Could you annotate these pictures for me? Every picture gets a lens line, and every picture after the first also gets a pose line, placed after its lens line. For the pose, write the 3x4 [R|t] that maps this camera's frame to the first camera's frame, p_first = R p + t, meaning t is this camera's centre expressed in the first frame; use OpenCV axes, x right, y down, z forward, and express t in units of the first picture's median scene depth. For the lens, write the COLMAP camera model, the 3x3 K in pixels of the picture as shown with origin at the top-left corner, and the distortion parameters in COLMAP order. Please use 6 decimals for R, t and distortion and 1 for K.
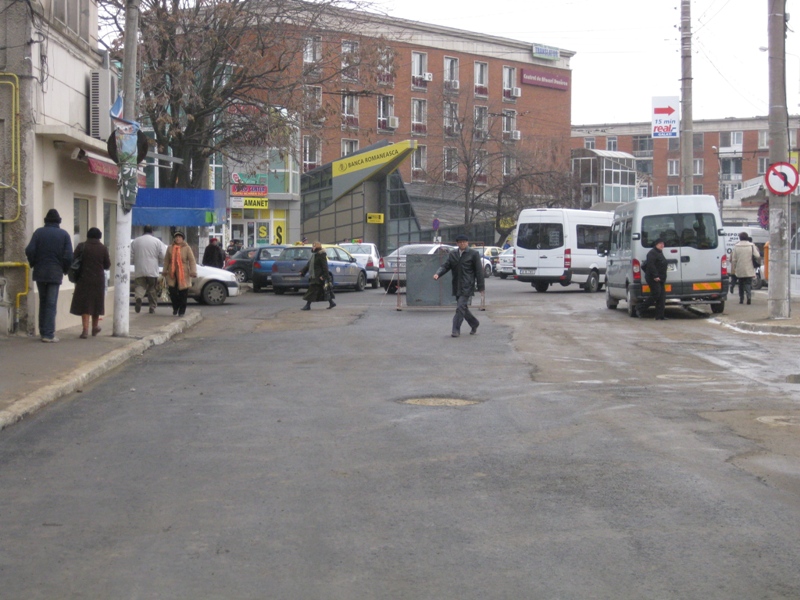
lens RADIAL K [[1522.6, 0, 400.0], [0, 1522.6, 300.0], [0, 0, 1]] dist [-0.002597, -0.011414]
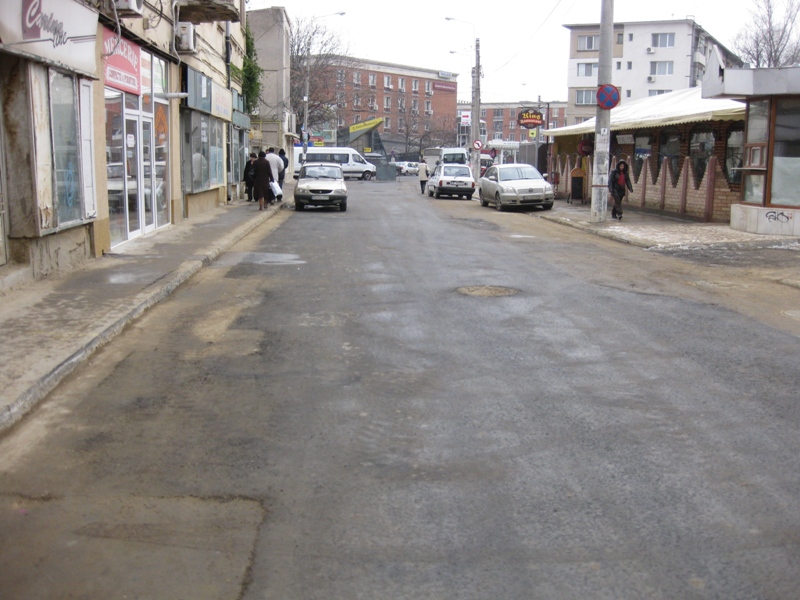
lens RADIAL K [[816.3, 0, 400.0], [0, 816.3, 300.0], [0, 0, 1]] dist [-0.140660, 0.004802]
pose [[0.999697, 0.007387, 0.023468, 0.005617], [-0.010457, 0.990988, 0.133539, 0.007929], [-0.022270, -0.133744, 0.990766, -0.248296]]
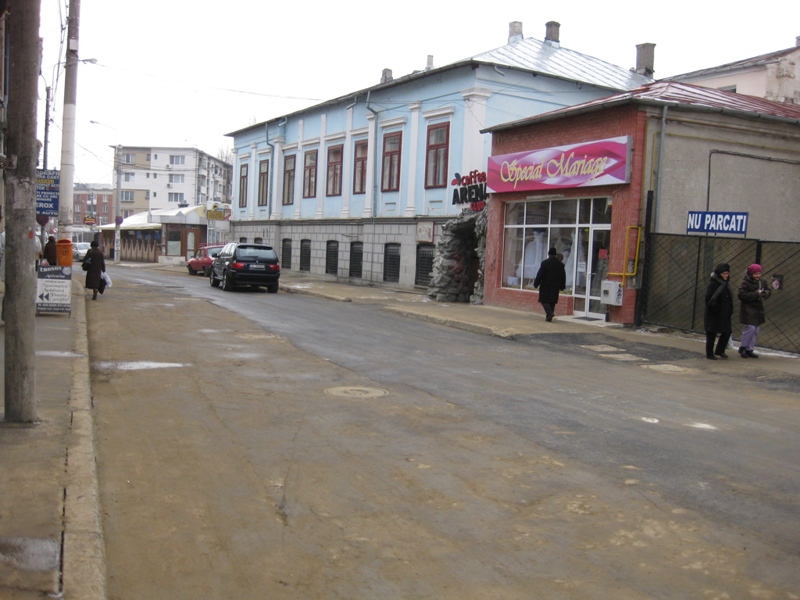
lens RADIAL K [[816.3, 0, 400.0], [0, 816.3, 300.0], [0, 0, 1]] dist [-0.140660, 0.004802]
pose [[0.847038, -0.007637, 0.531477, -0.117611], [-0.011482, 0.999401, 0.032659, 0.026884], [-0.531408, -0.033766, 0.846443, -0.854427]]
